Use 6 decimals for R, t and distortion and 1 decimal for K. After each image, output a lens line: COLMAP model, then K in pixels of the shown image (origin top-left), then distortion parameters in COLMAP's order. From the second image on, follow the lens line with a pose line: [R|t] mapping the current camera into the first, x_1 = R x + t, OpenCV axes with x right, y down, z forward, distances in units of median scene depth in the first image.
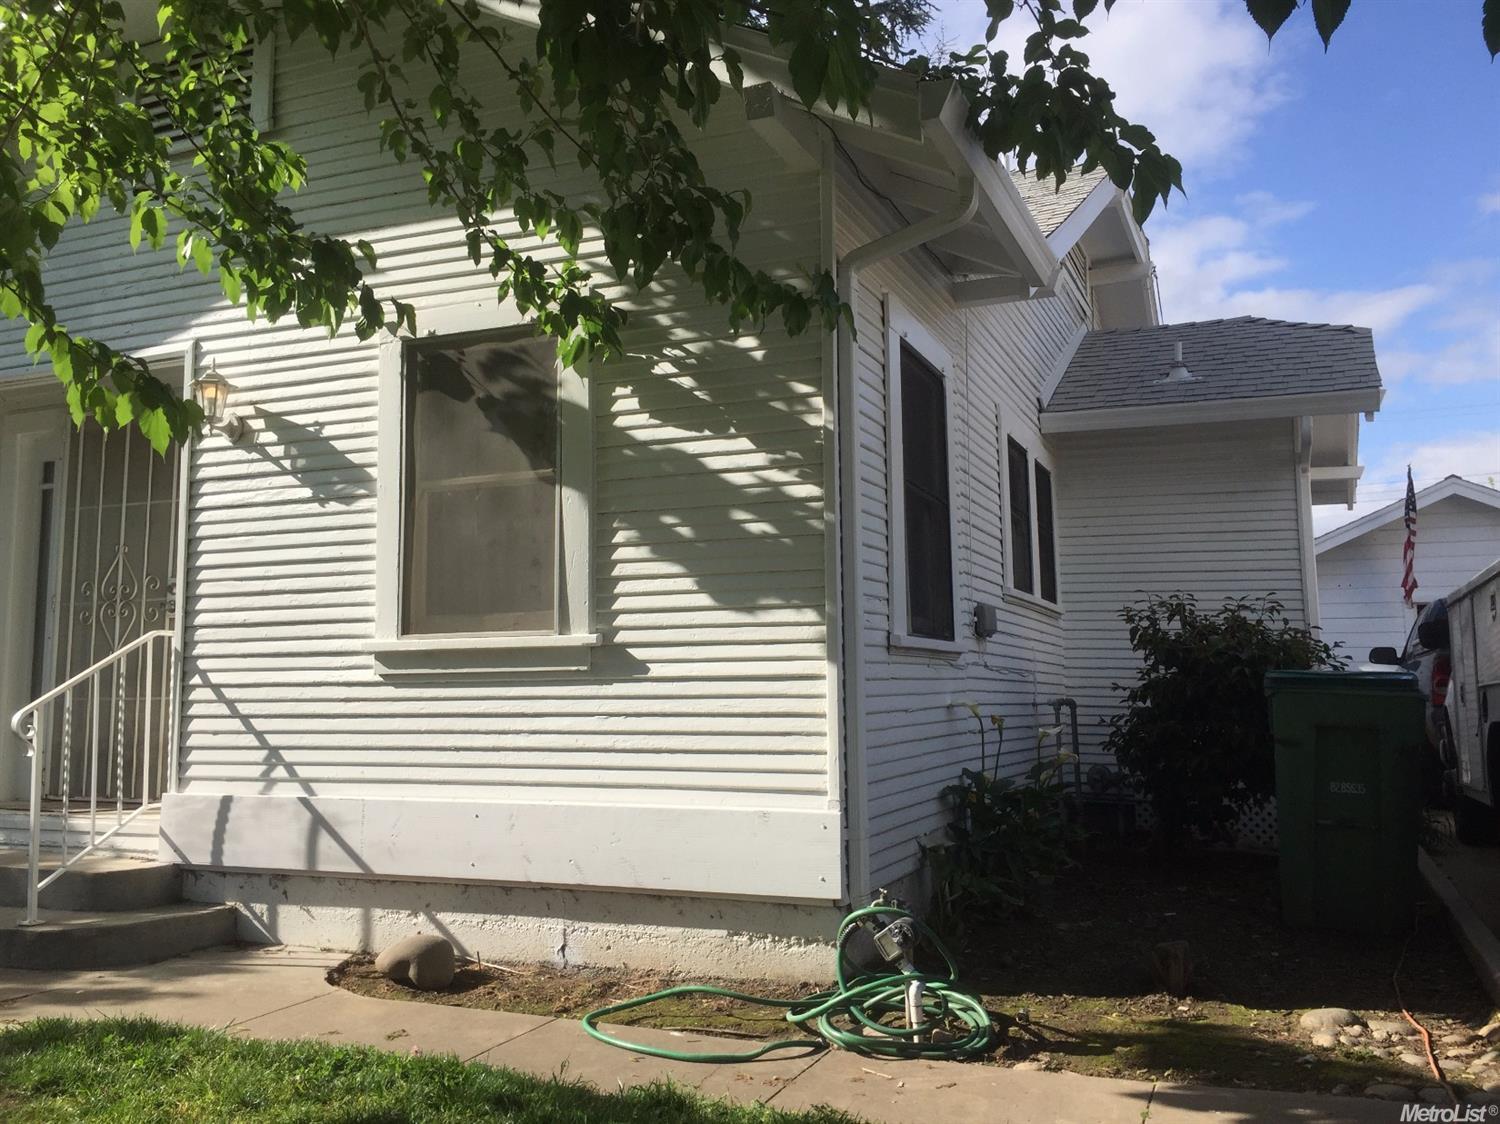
lens RADIAL K [[1308.2, 0, 724.0], [0, 1308.2, 546.3], [0, 0, 1]] dist [0.071102, -0.115276]
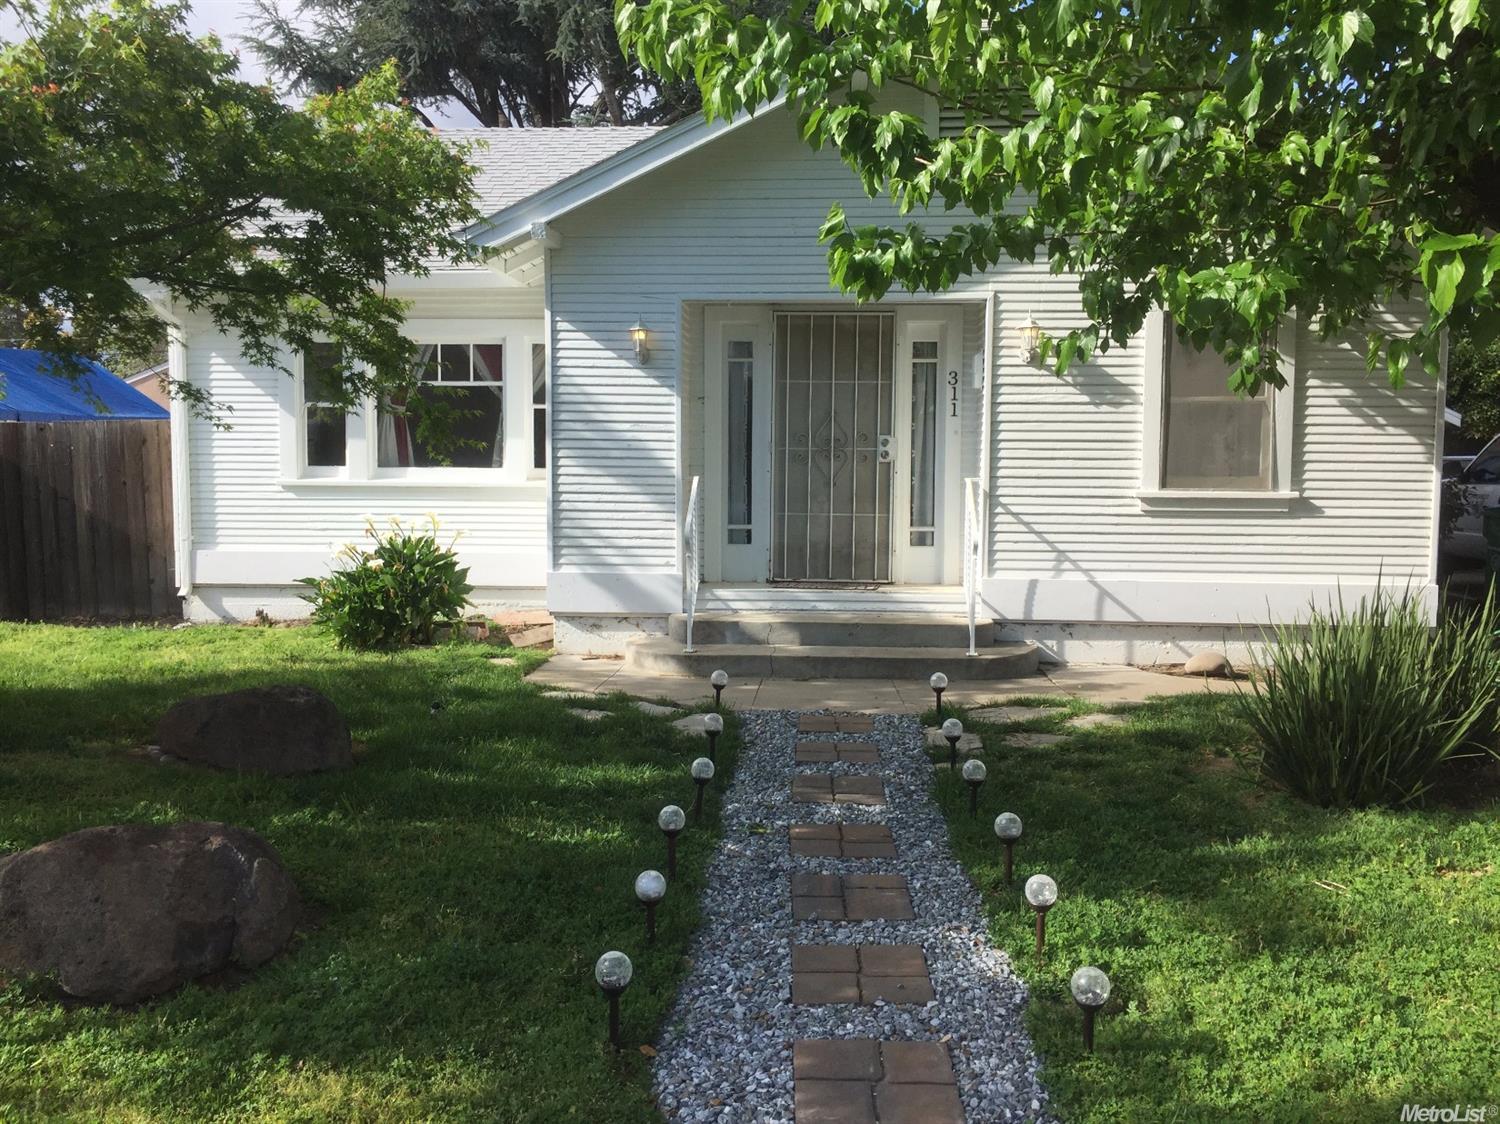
lens RADIAL K [[1294.3, 0, 750.0], [0, 1294.3, 562.0], [0, 0, 1]] dist [0.062275, 0.001310]
pose [[0.940873, -0.011823, 0.338552, -1.429422], [-0.053759, 0.981515, 0.183680, -0.131657], [-0.334466, -0.191020, 0.922846, -0.452741]]
